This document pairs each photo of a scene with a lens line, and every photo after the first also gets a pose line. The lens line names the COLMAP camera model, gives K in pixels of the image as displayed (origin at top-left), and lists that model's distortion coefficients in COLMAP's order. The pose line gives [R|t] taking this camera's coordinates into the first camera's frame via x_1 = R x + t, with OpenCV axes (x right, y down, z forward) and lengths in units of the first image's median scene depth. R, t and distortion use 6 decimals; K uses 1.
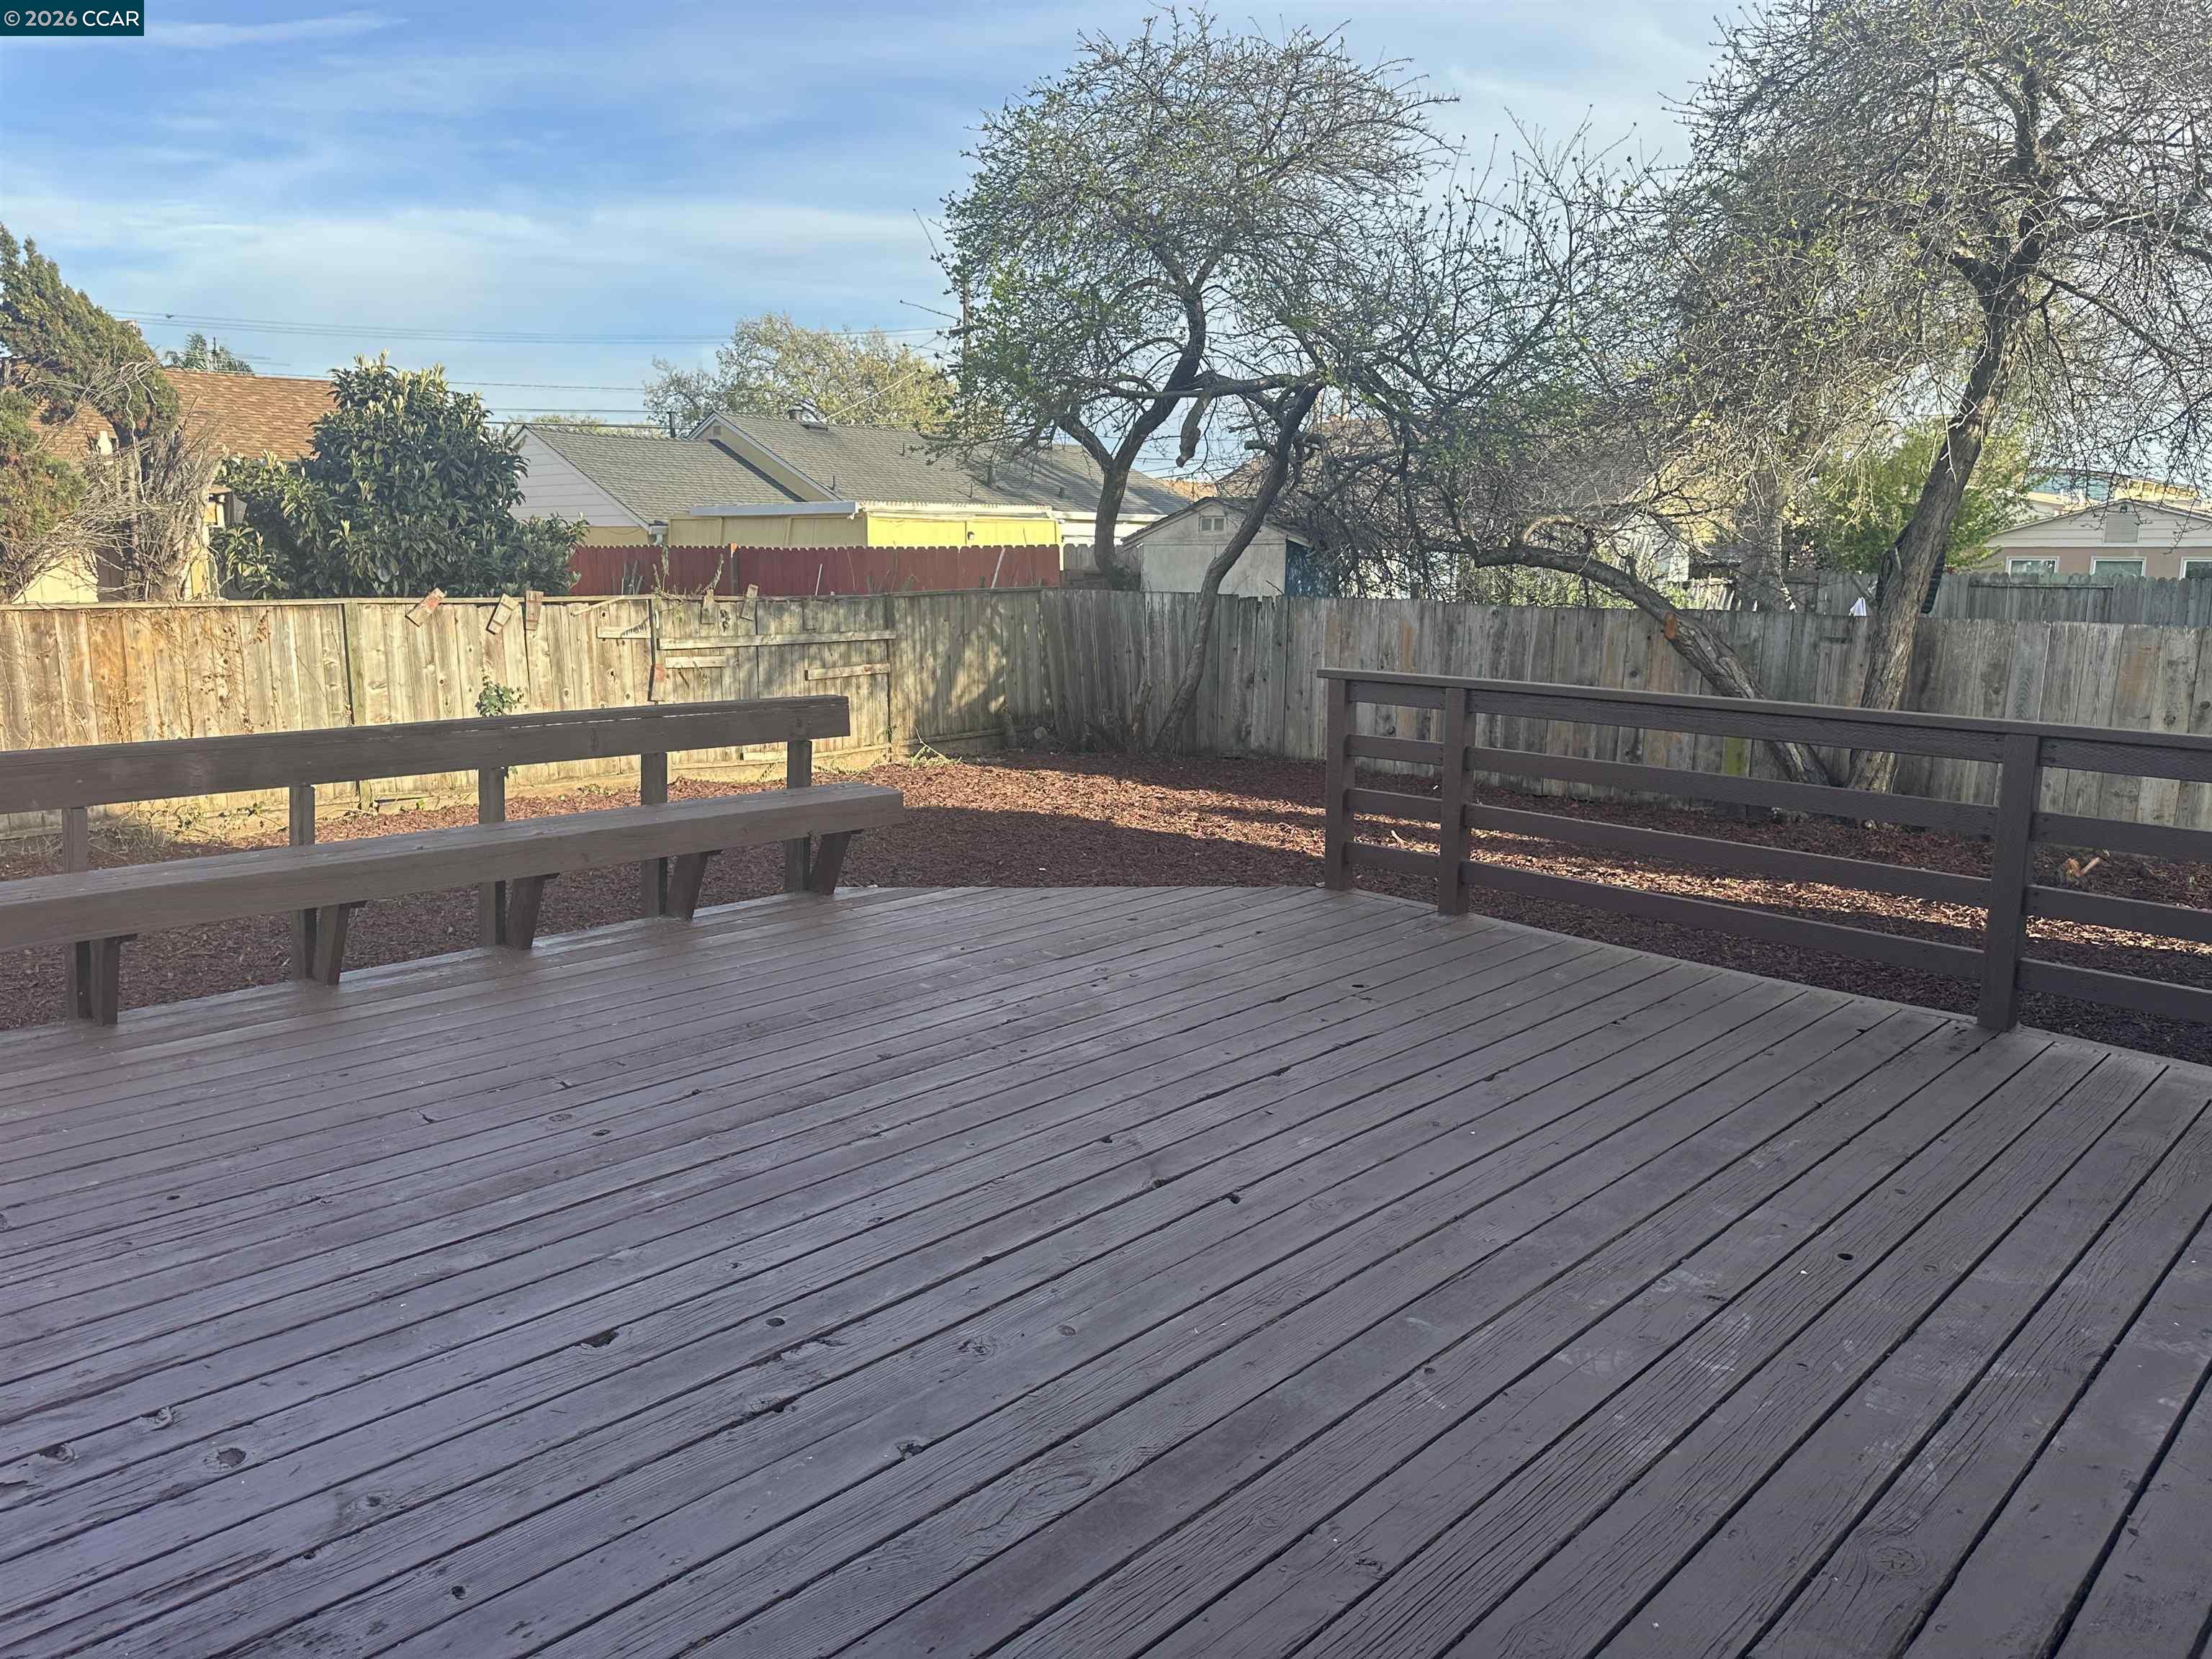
lens RADIAL K [[1546.3, 0, 1108.2], [0, 1546.3, 809.7], [0, 0, 1]] dist [0.124976, -0.193738]
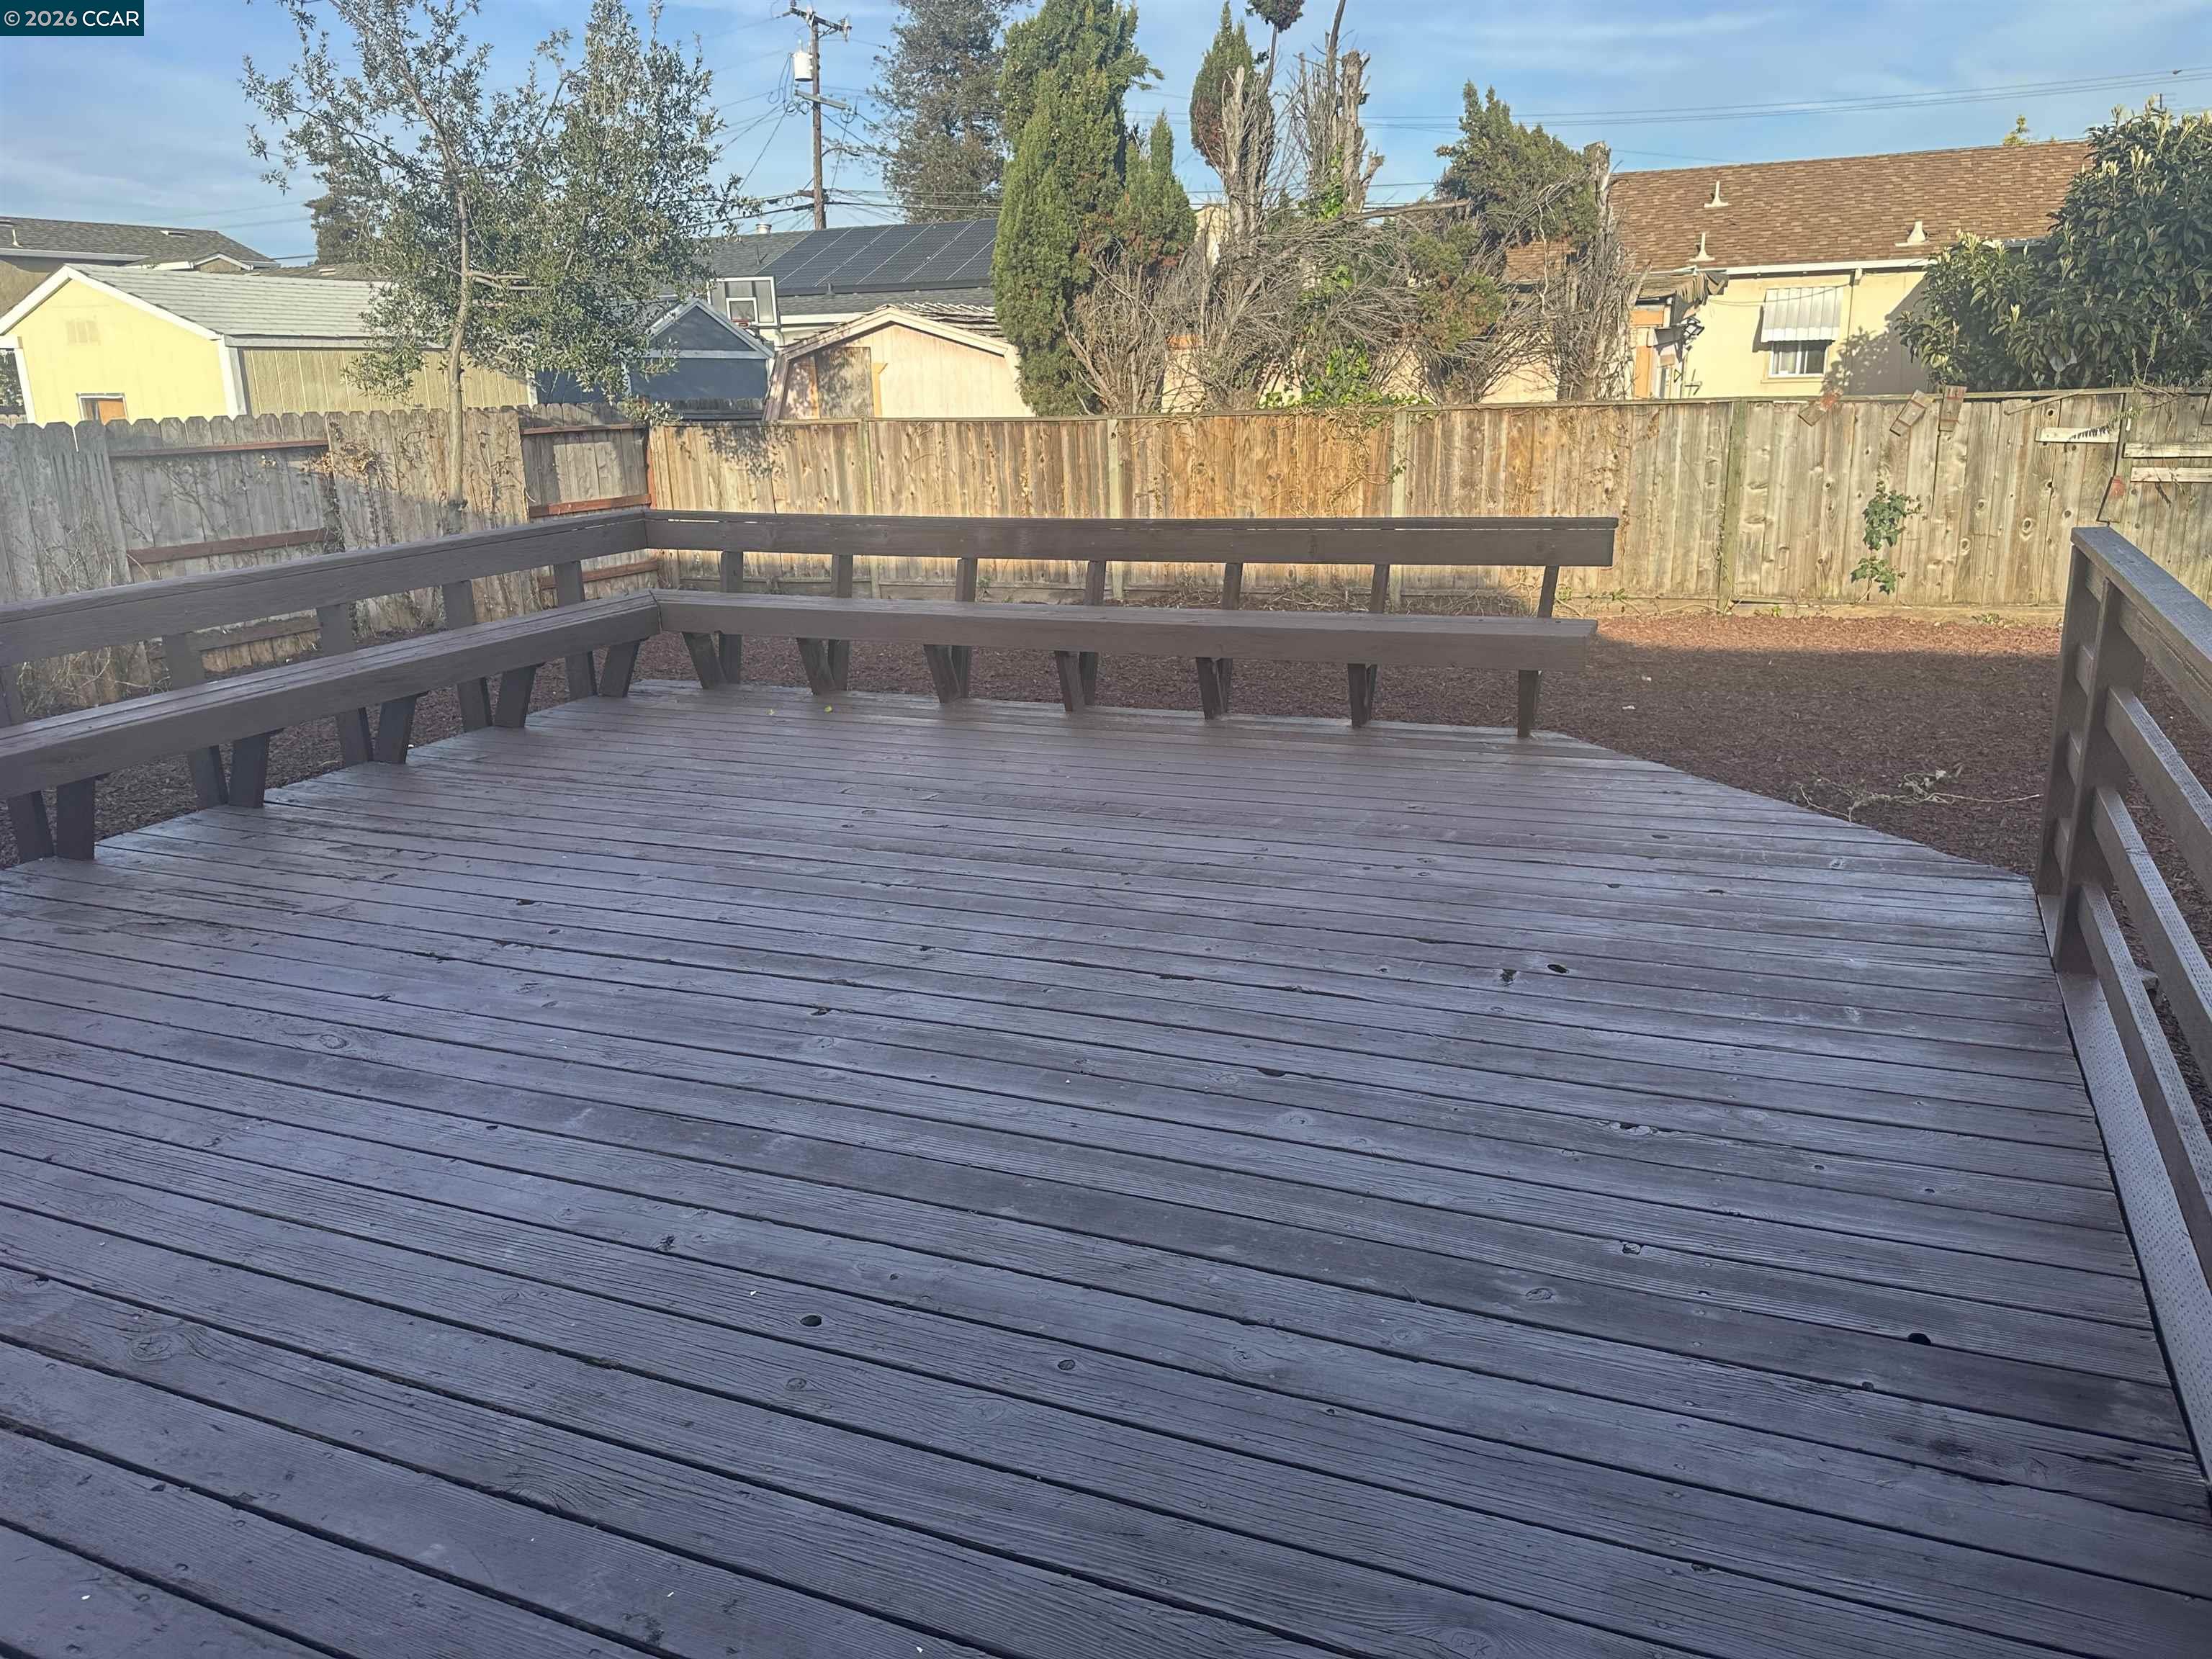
lens RADIAL K [[1550.9, 0, 1106.0], [0, 1550.9, 829.5], [0, 0, 1]] dist [0.050693, -0.060745]
pose [[0.365645, 0.251043, -0.896259, 0.374416], [-0.118320, 0.967664, 0.222773, -0.045068], [0.923203, 0.024589, 0.383525, 0.271666]]
